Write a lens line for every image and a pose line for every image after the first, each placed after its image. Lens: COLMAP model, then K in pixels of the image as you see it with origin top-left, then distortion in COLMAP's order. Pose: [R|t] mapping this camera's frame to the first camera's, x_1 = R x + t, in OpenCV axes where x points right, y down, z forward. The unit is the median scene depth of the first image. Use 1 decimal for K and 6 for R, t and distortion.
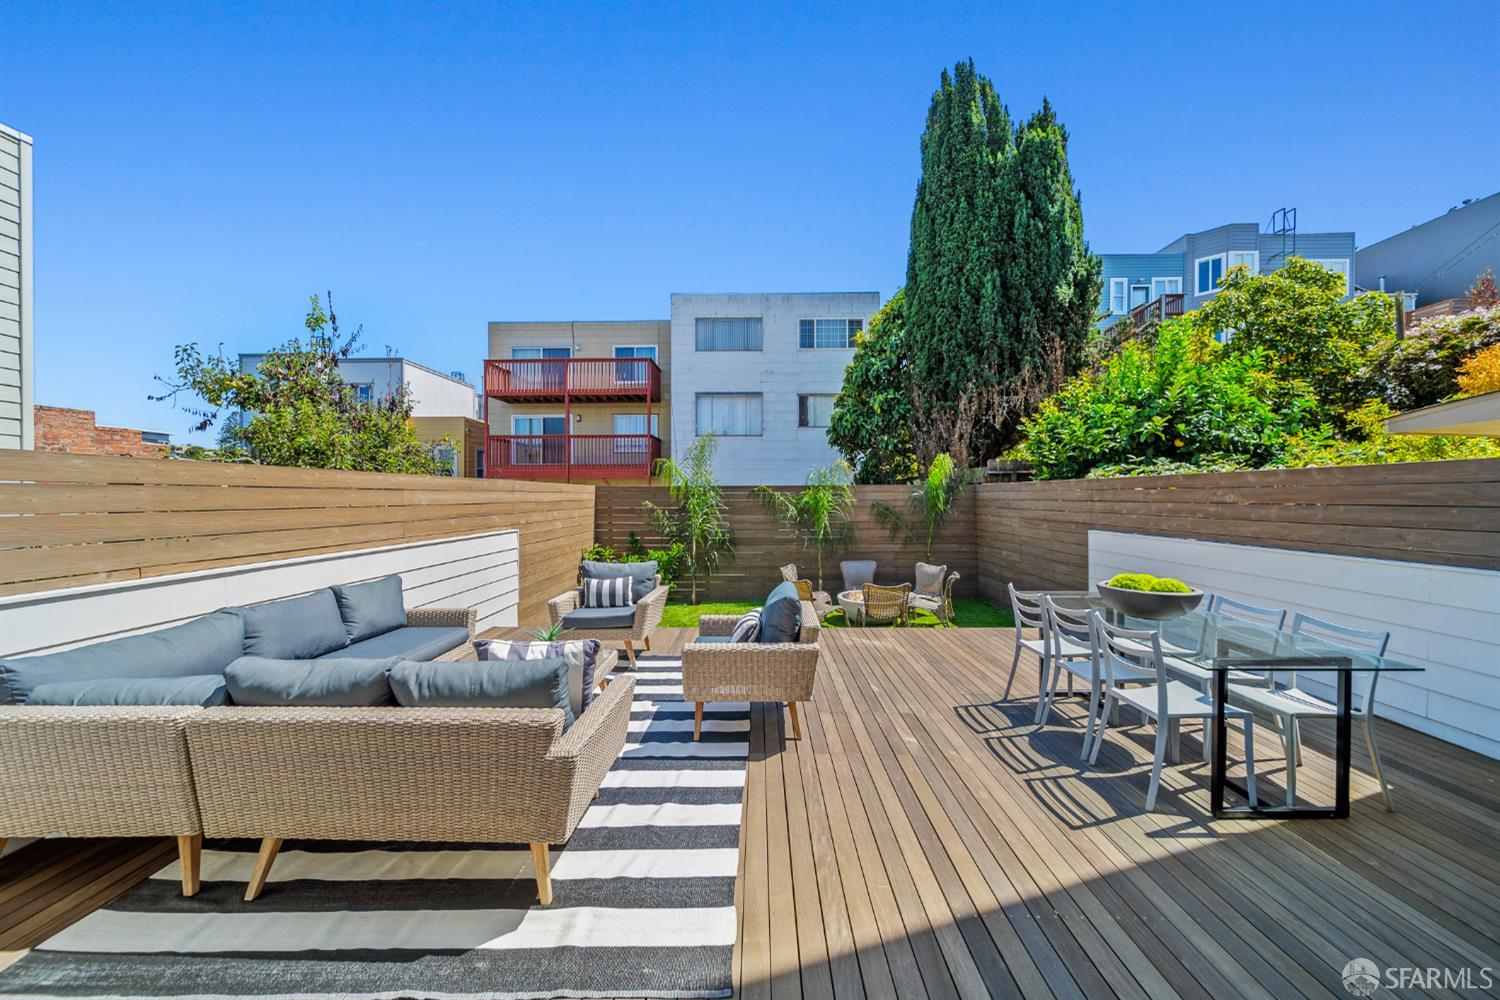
lens RADIAL K [[525.7, 0, 754.2], [0, 525.7, 498.1], [0, 0, 1]] dist [-0.001433, -0.000116]
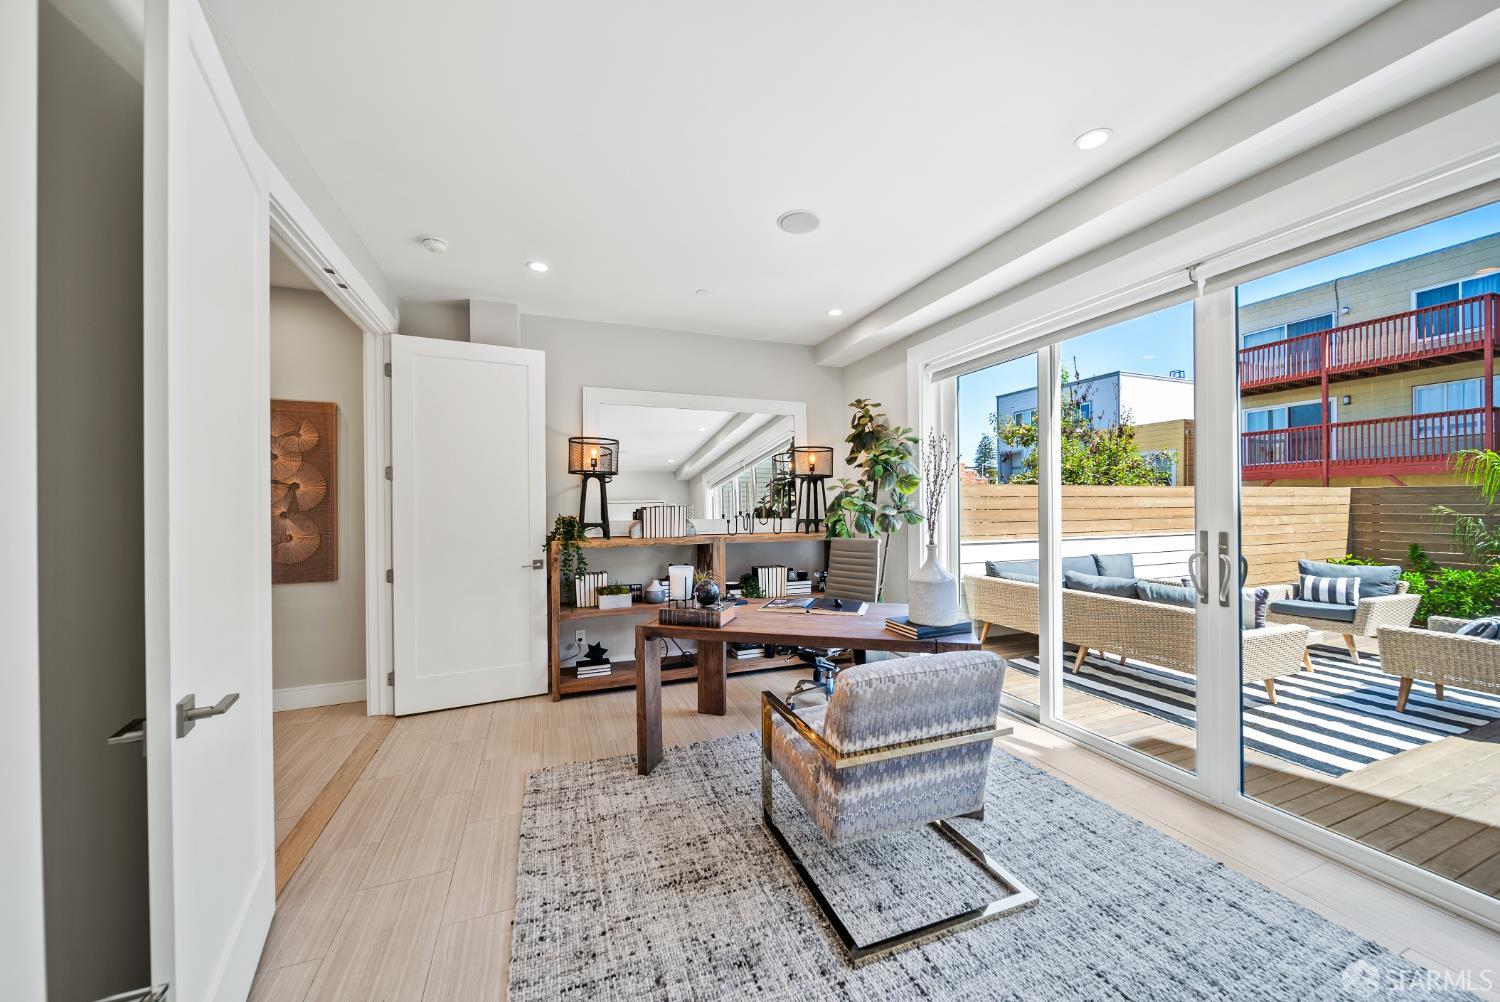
lens RADIAL K [[534.9, 0, 759.2], [0, 534.9, 508.3], [0, 0, 1]] dist [-0.001068, -0.000025]
pose [[0.383670, 0.005949, -0.923451, 0.138049], [0.002733, 0.999968, 0.007577, 0.000804], [0.923466, -0.005431, 0.383641, -0.238997]]
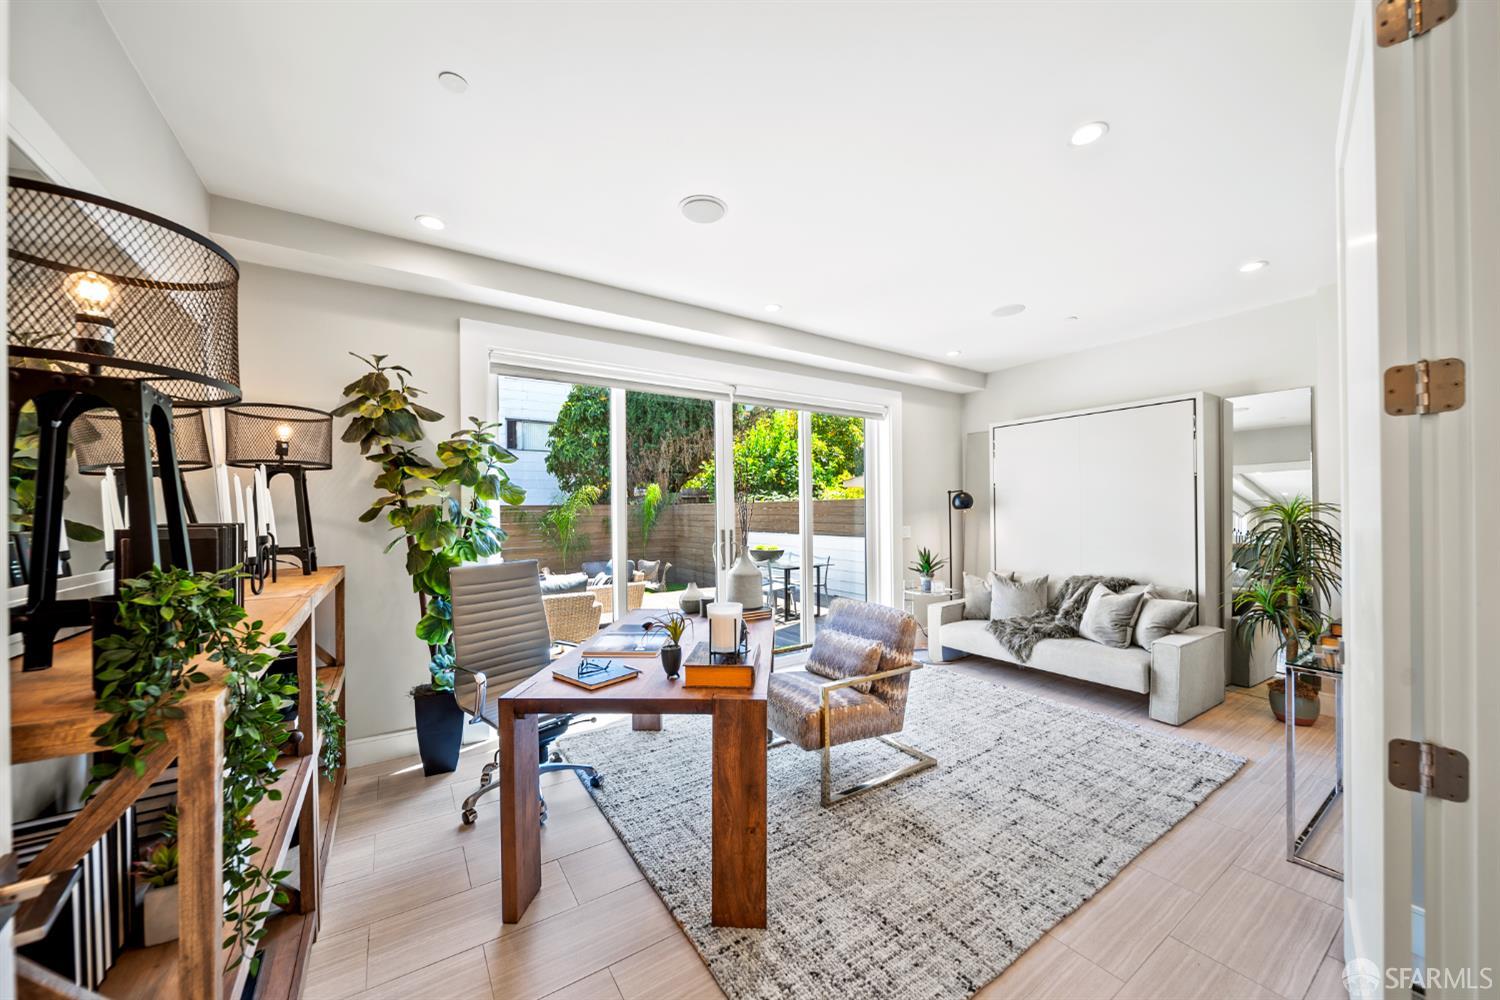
lens RADIAL K [[540.0, 0, 750.1], [0, 540.0, 512.2], [0, 0, 1]] dist [0.002005, -0.002350]
pose [[0.825034, -0.006316, 0.565048, -0.241162], [0.009399, 0.999953, -0.002546, 0.000426], [-0.565005, 0.007412, 0.825054, -0.338224]]
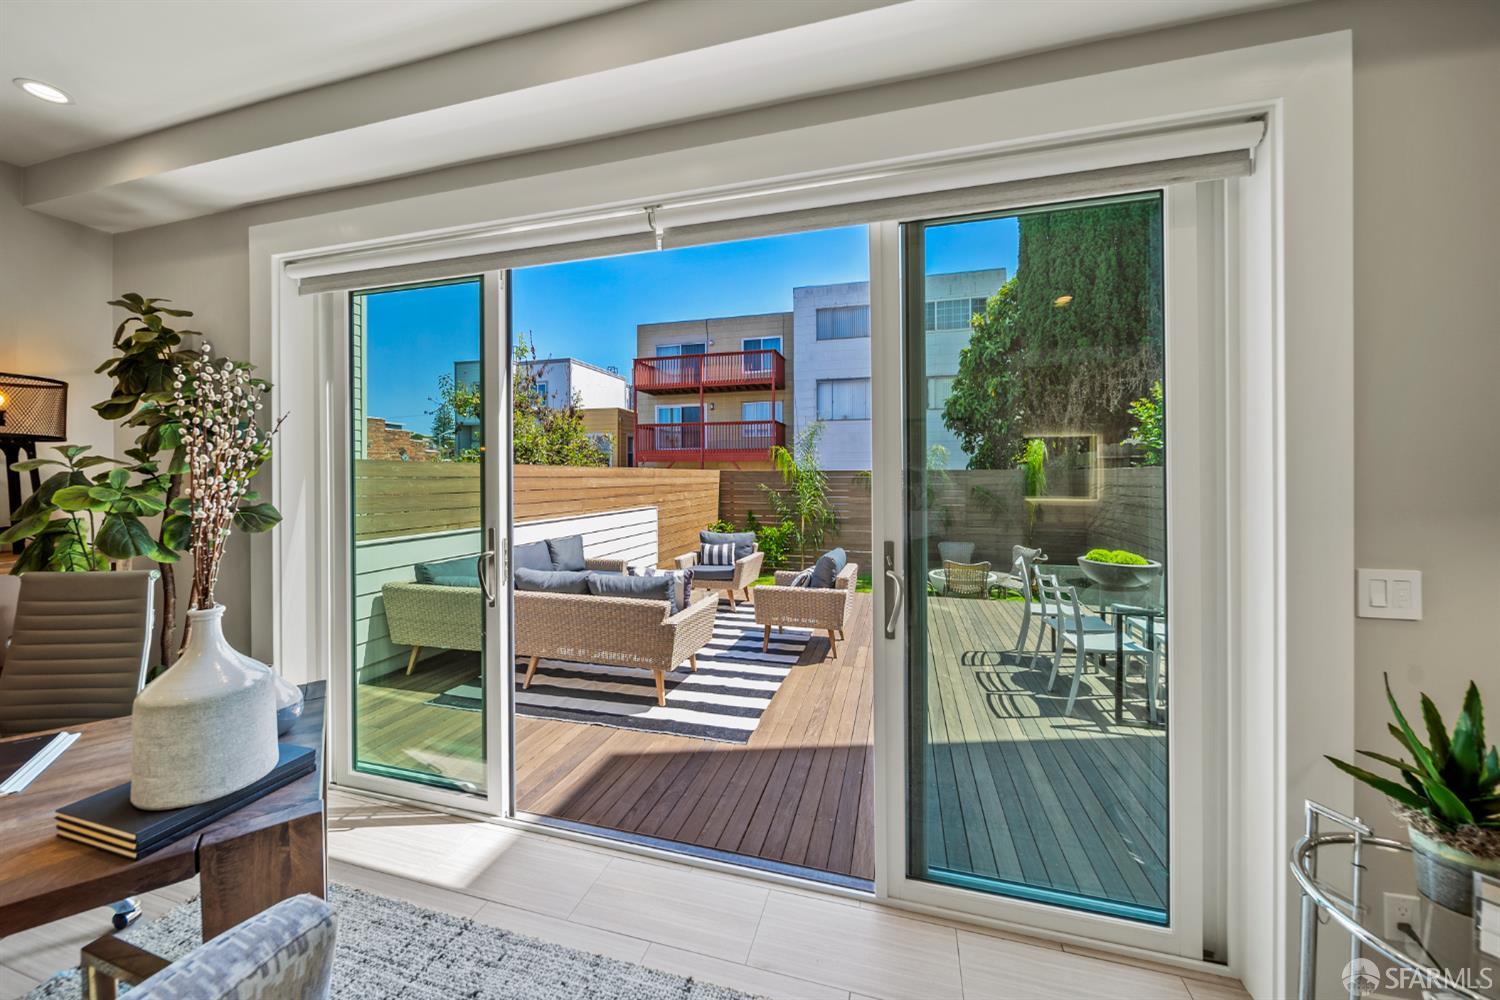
lens RADIAL K [[539.9, 0, 749.7], [0, 539.9, 479.0], [0, 0, 1]] dist [0.000293, -0.000004]
pose [[0.965651, 0.003889, -0.259814, 0.076673], [-0.003413, 0.999992, 0.002282, -0.007599], [0.259821, -0.001317, 0.965656, -0.147714]]
